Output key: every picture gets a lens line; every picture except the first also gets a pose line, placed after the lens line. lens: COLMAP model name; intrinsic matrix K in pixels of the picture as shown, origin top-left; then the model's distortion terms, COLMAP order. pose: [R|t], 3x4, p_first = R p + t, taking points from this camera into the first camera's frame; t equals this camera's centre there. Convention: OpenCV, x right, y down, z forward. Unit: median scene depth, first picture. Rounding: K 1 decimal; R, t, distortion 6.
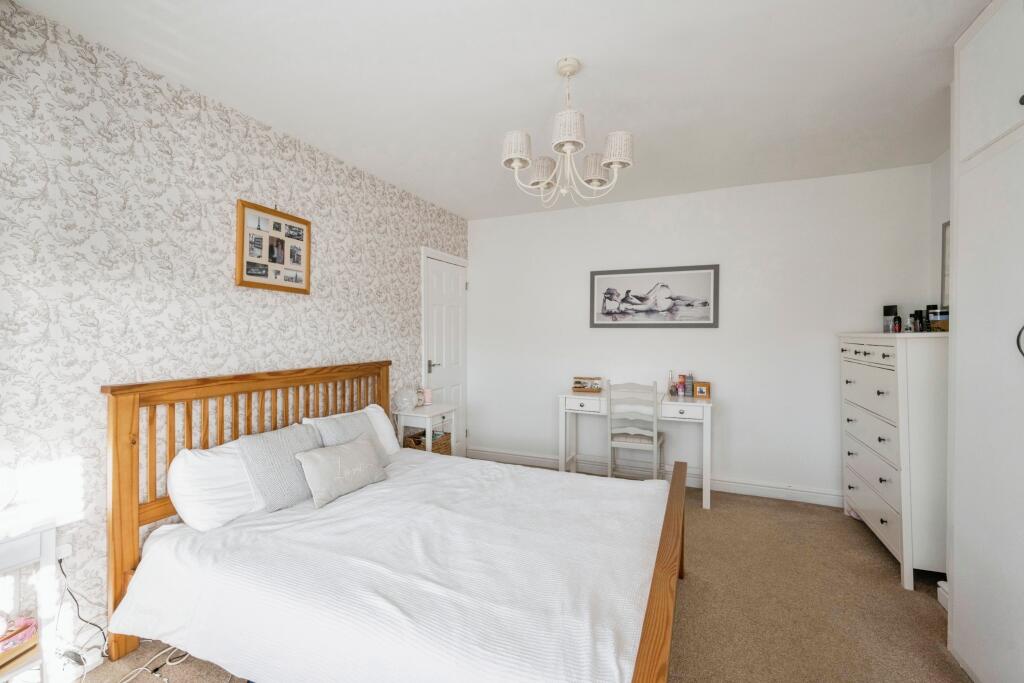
lens RADIAL K [[457.1, 0, 512.0], [0, 457.1, 341.5], [0, 0, 1]] dist [0.000220, 0.000028]
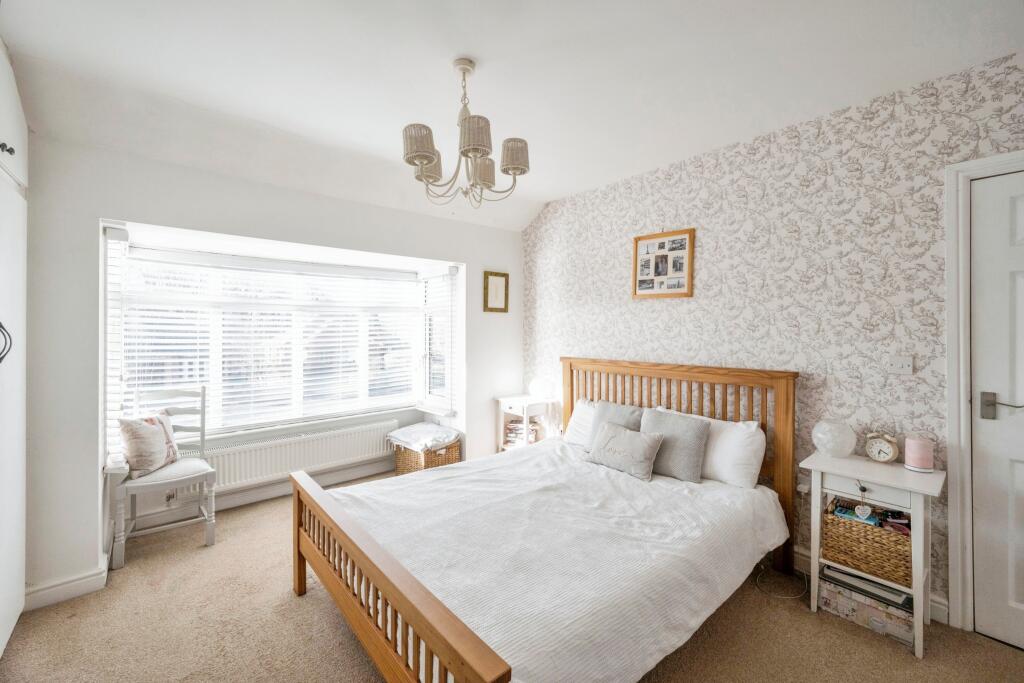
lens RADIAL K [[411.6, 0, 513.3], [0, 411.6, 333.2], [0, 0, 1]] dist [-0.000254, 0.000054]
pose [[-0.449034, 0.006808, -0.893489, 0.633000], [-0.017896, 0.999702, 0.016612, -0.027365], [0.893335, 0.023450, -0.448779, 1.112423]]
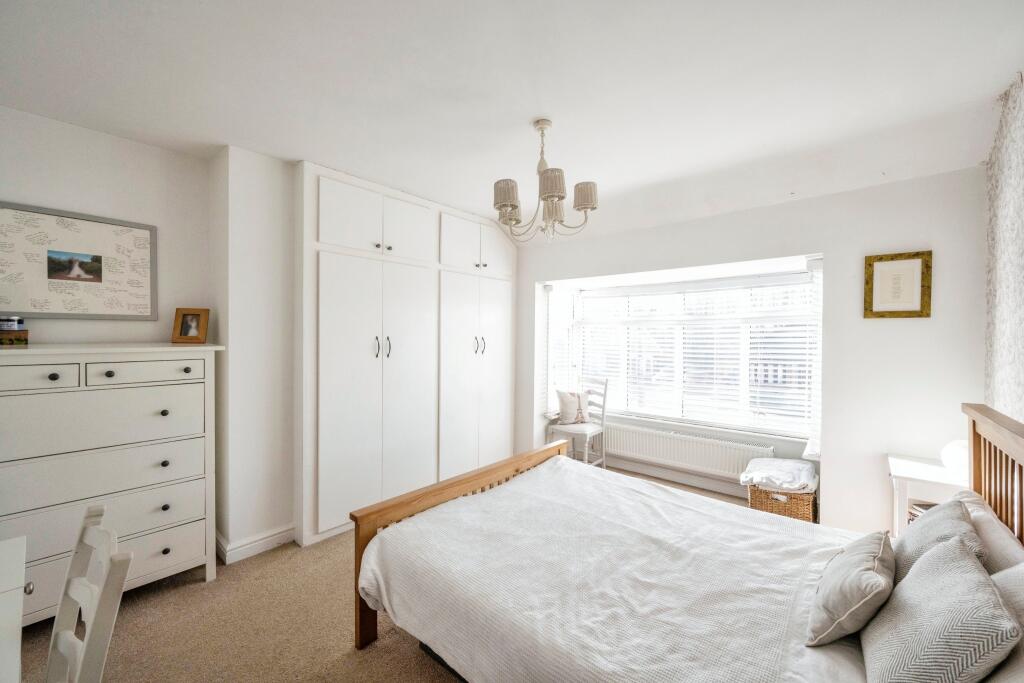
lens RADIAL K [[401.8, 0, 512.0], [0, 401.8, 341.5], [0, 0, 1]] dist [-0.000561, -0.000110]
pose [[-0.951312, -0.011264, 0.308023, -0.093637], [-0.000651, 0.999403, 0.034535, -0.053848], [-0.308228, 0.032653, -0.950752, 1.493526]]
